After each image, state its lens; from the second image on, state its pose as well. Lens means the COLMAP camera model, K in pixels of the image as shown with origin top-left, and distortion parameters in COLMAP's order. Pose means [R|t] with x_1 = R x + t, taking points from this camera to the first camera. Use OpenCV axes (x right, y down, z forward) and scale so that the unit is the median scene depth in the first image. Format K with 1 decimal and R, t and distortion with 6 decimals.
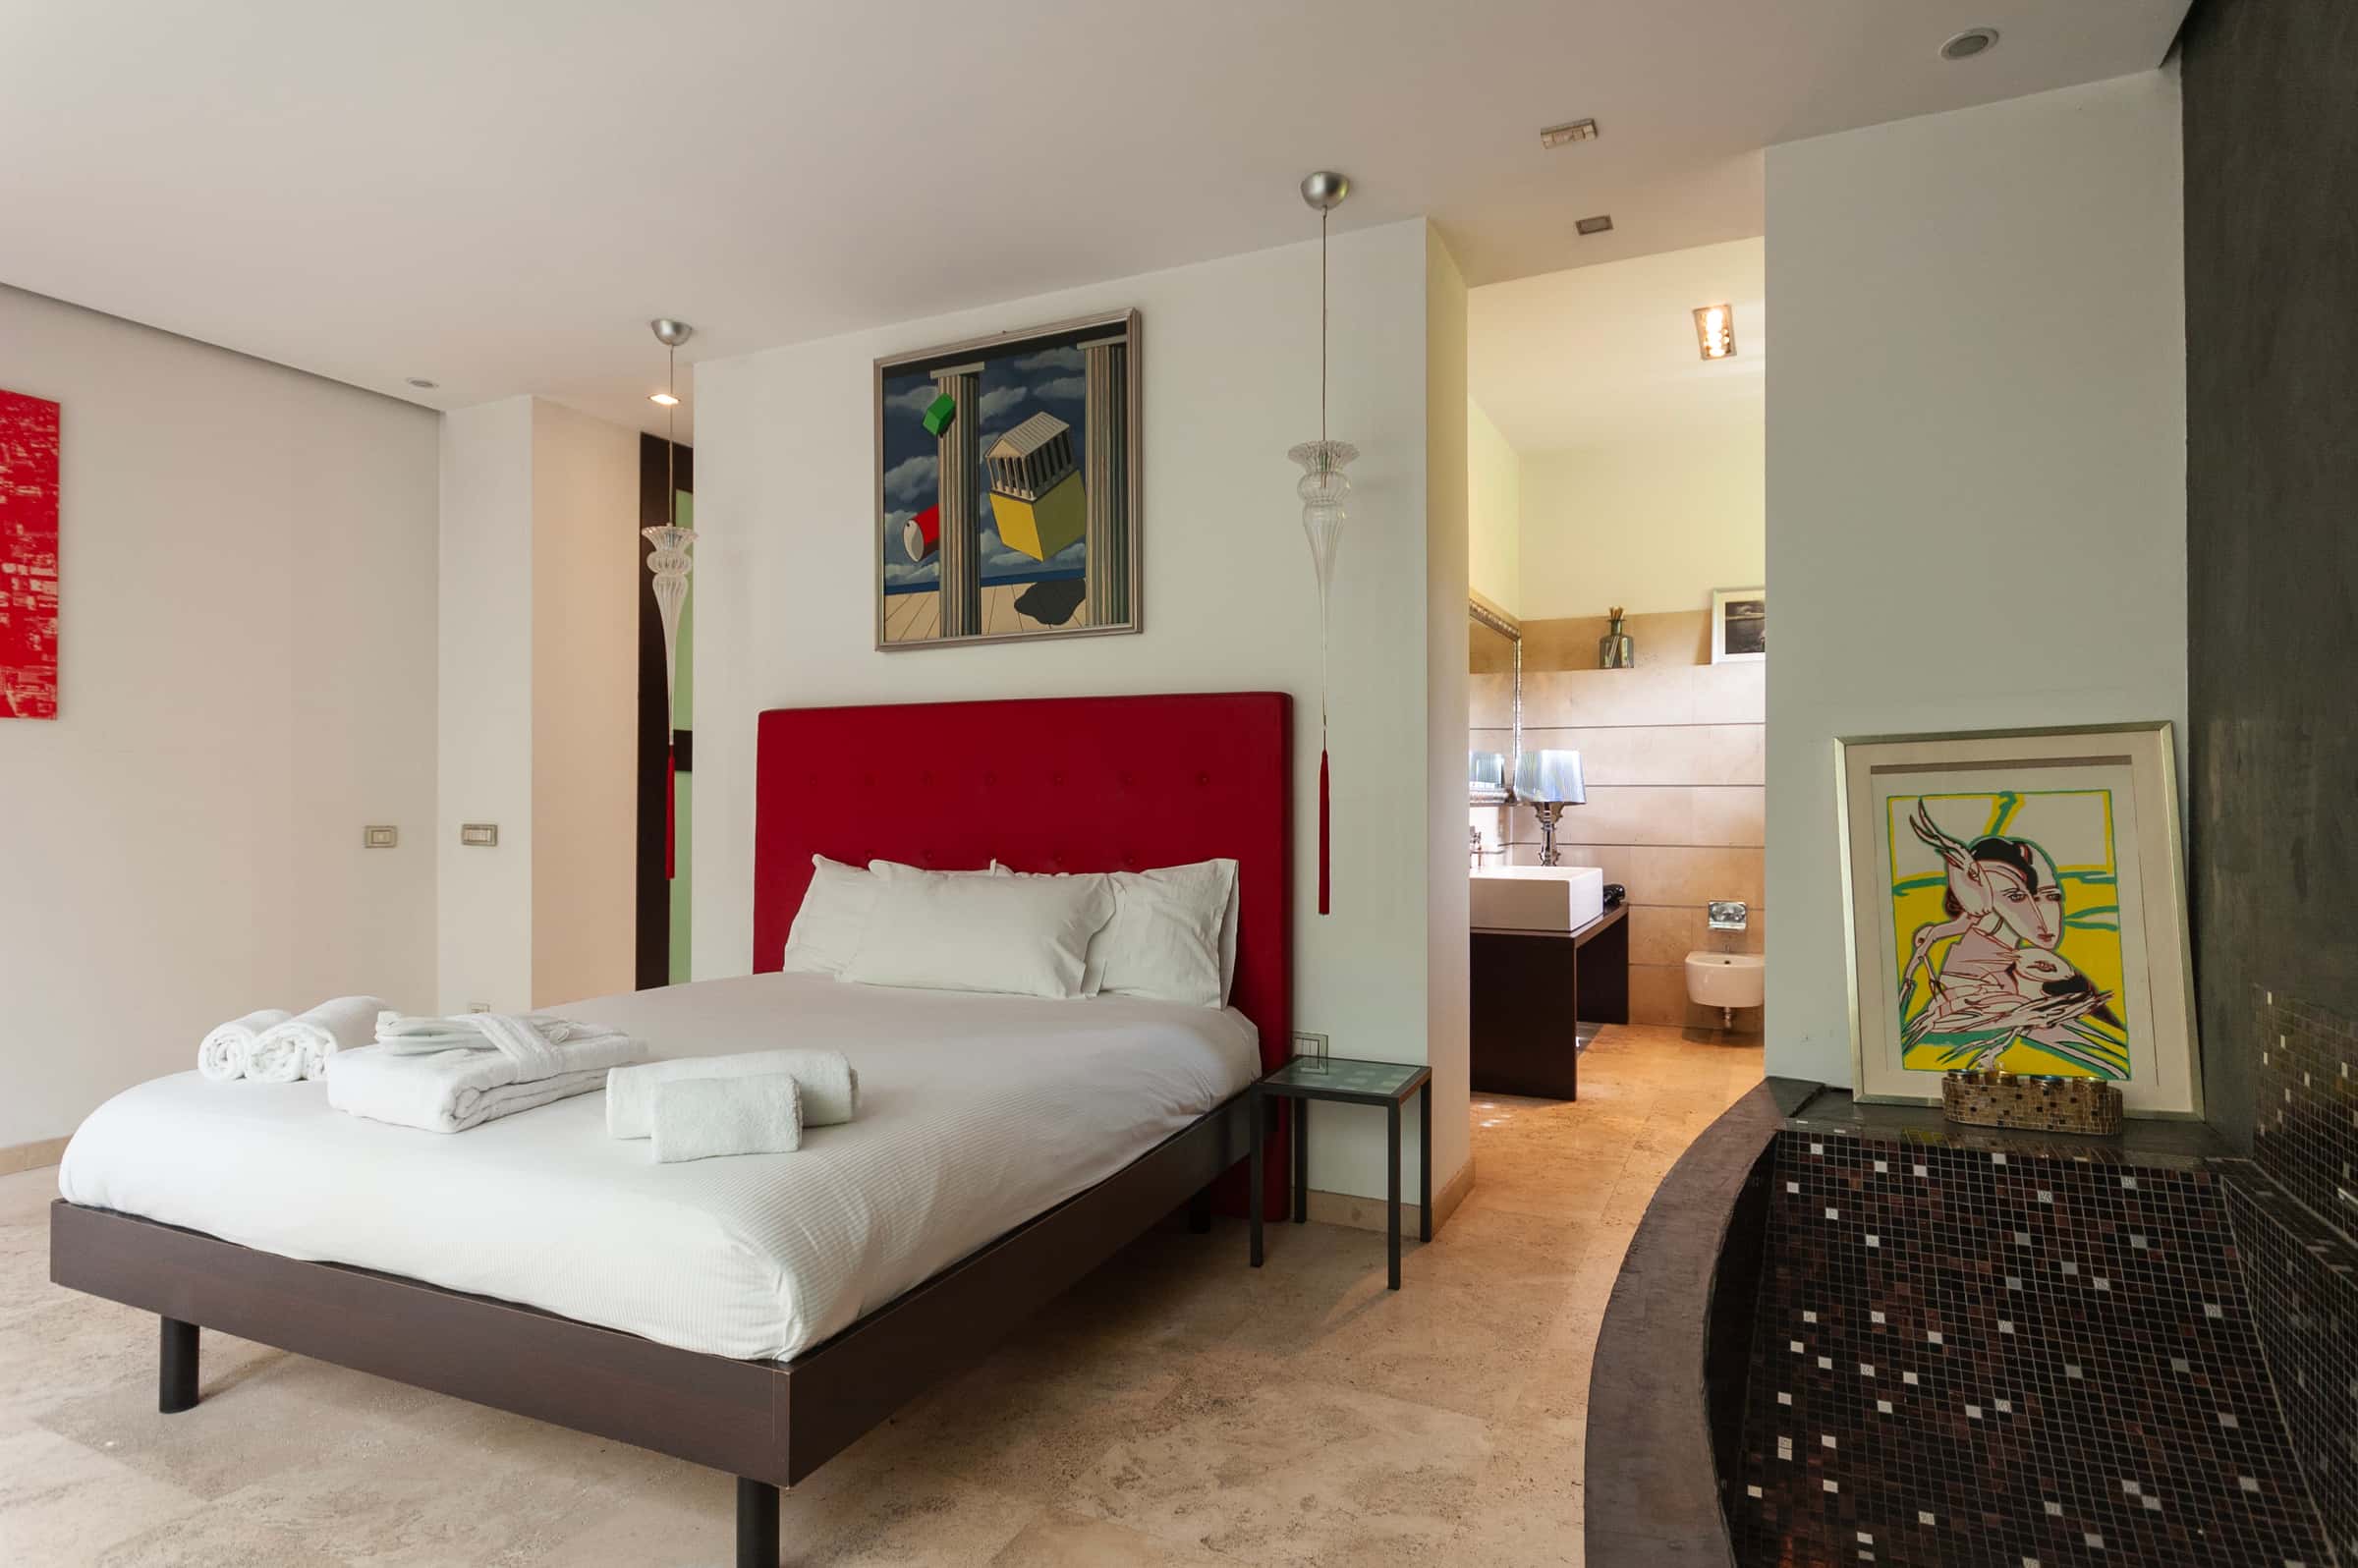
lens RADIAL K [[1255.3, 0, 1180.4], [0, 1255.3, 790.9], [0, 0, 1]] dist [0.004886, 0.000917]
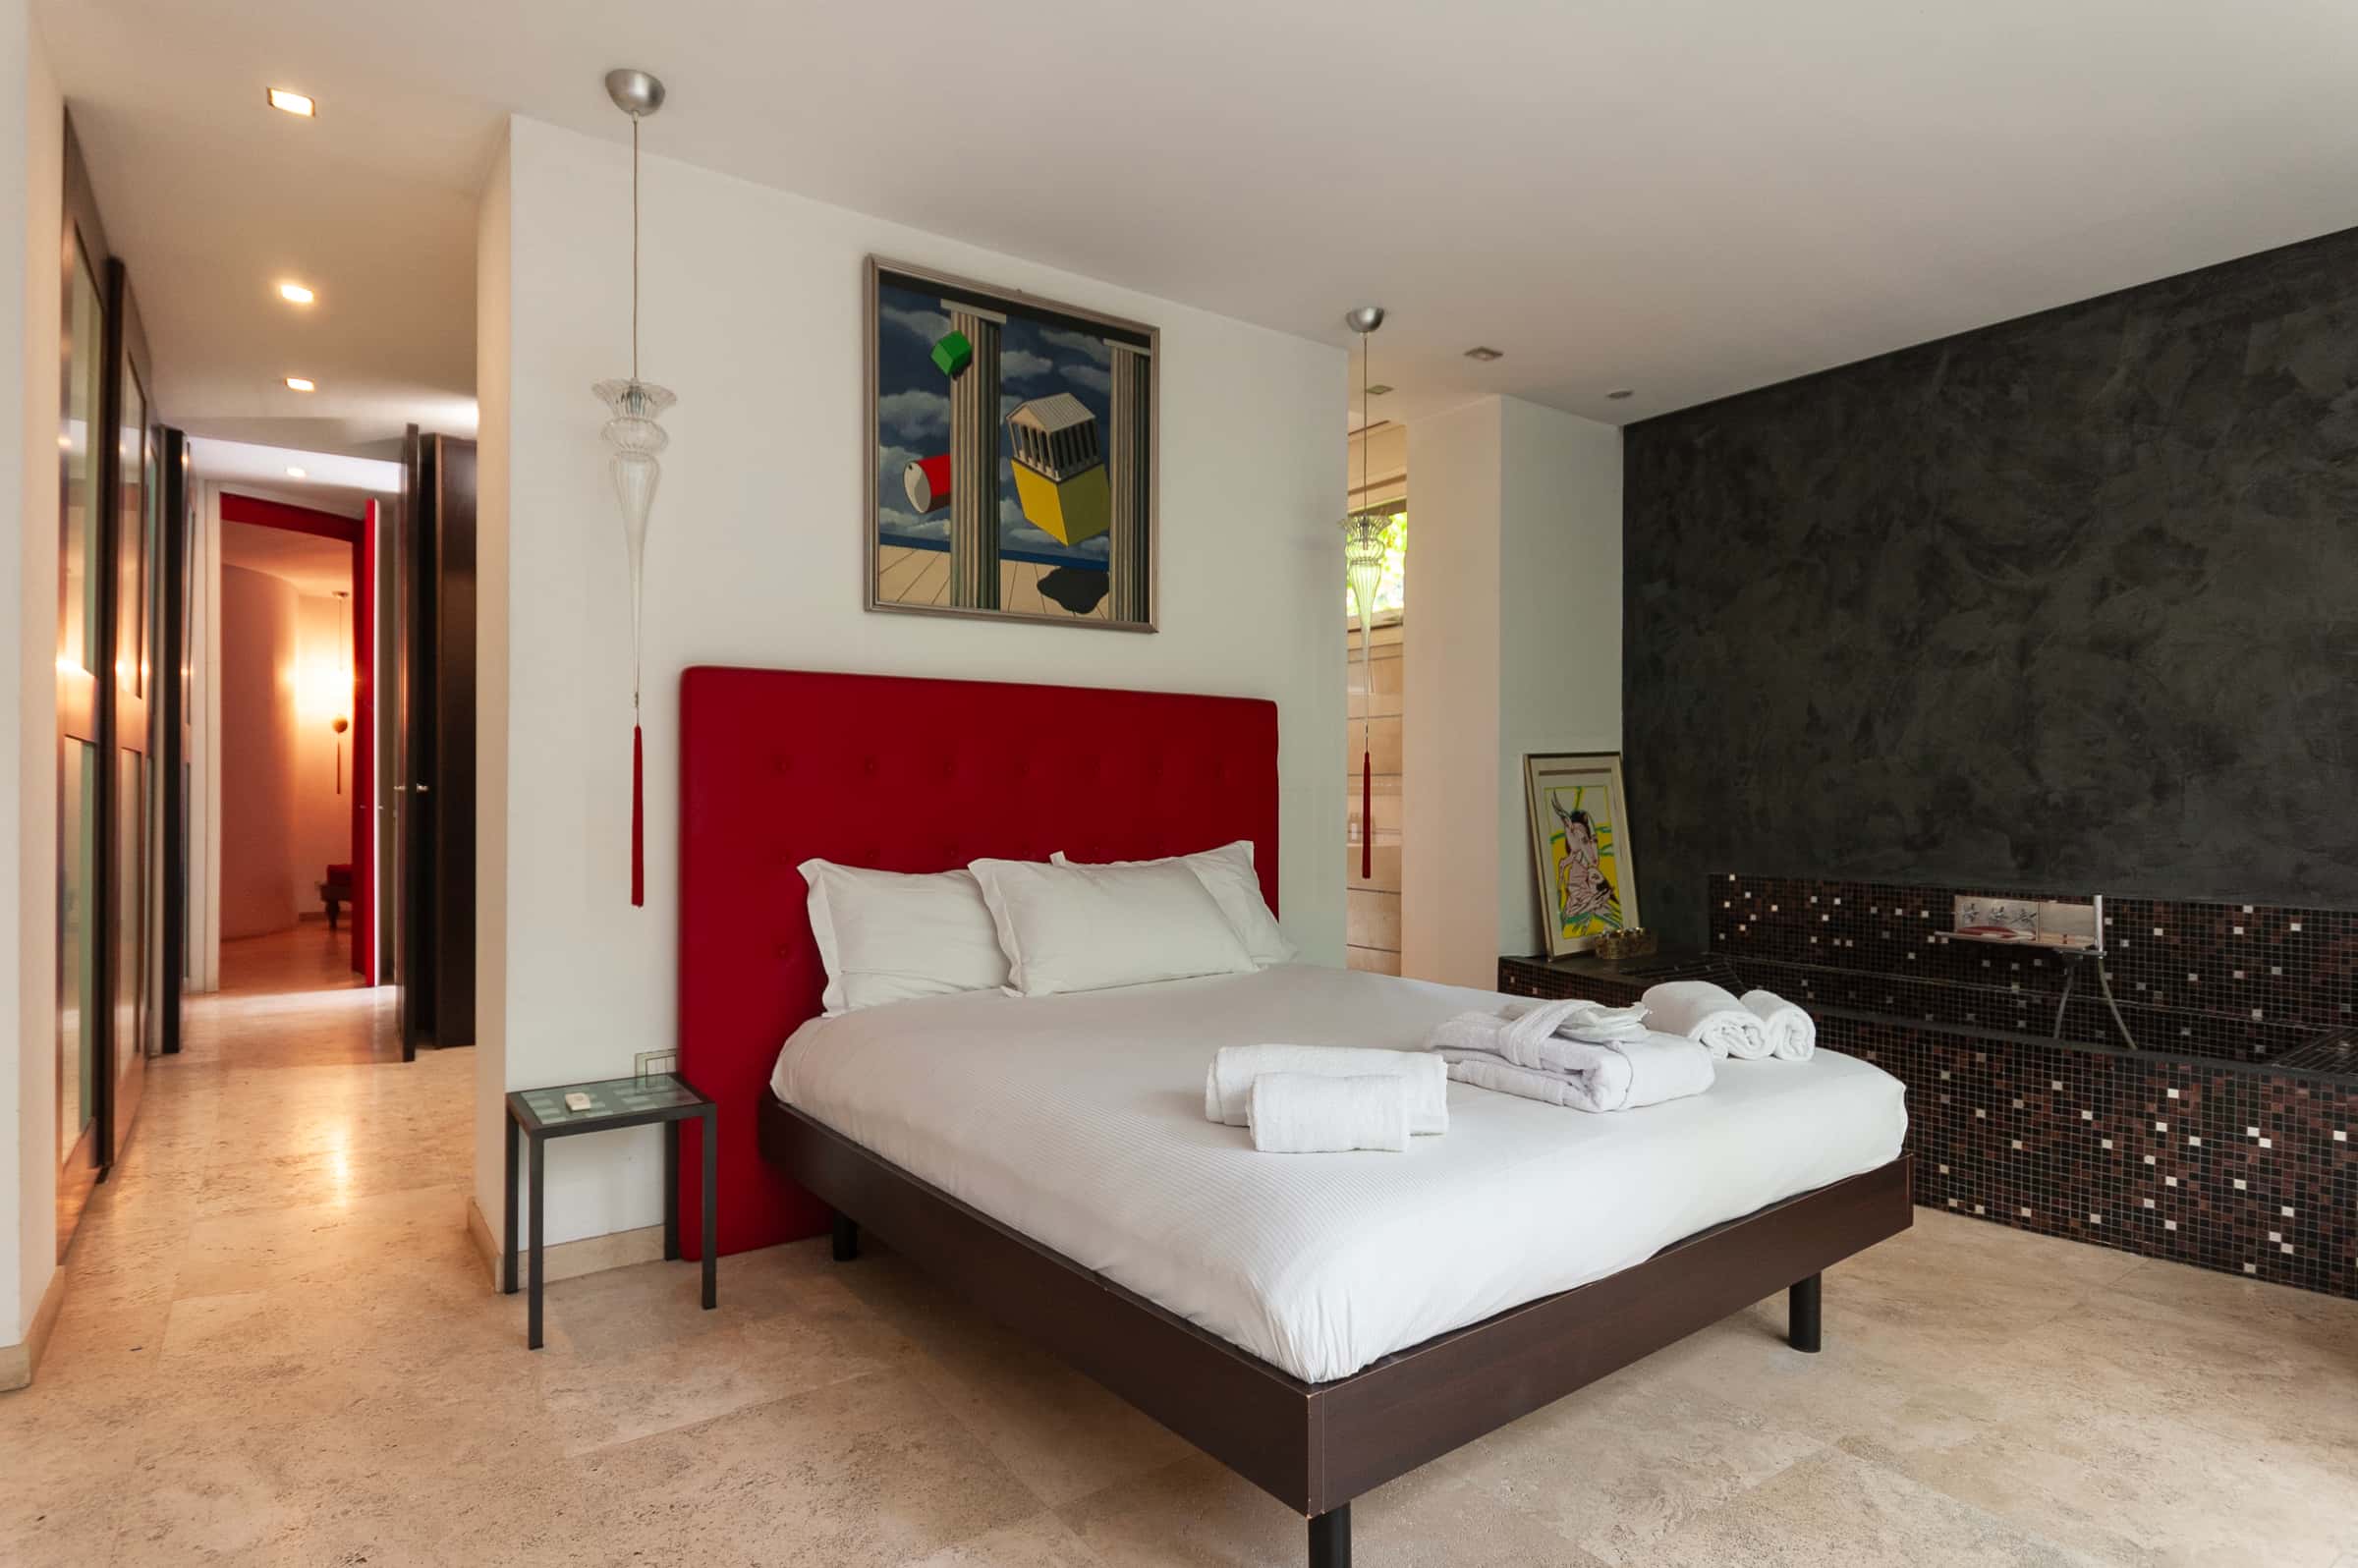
lens RADIAL K [[1255.3, 0, 1182.4], [0, 1255.3, 783.1], [0, 0, 1]] dist [0.004886, 0.000917]
pose [[0.476050, 0.001109, 0.879418, -0.934937], [-0.012033, 0.999914, 0.005253, -0.004706], [-0.879336, -0.013082, 0.476022, 0.457415]]
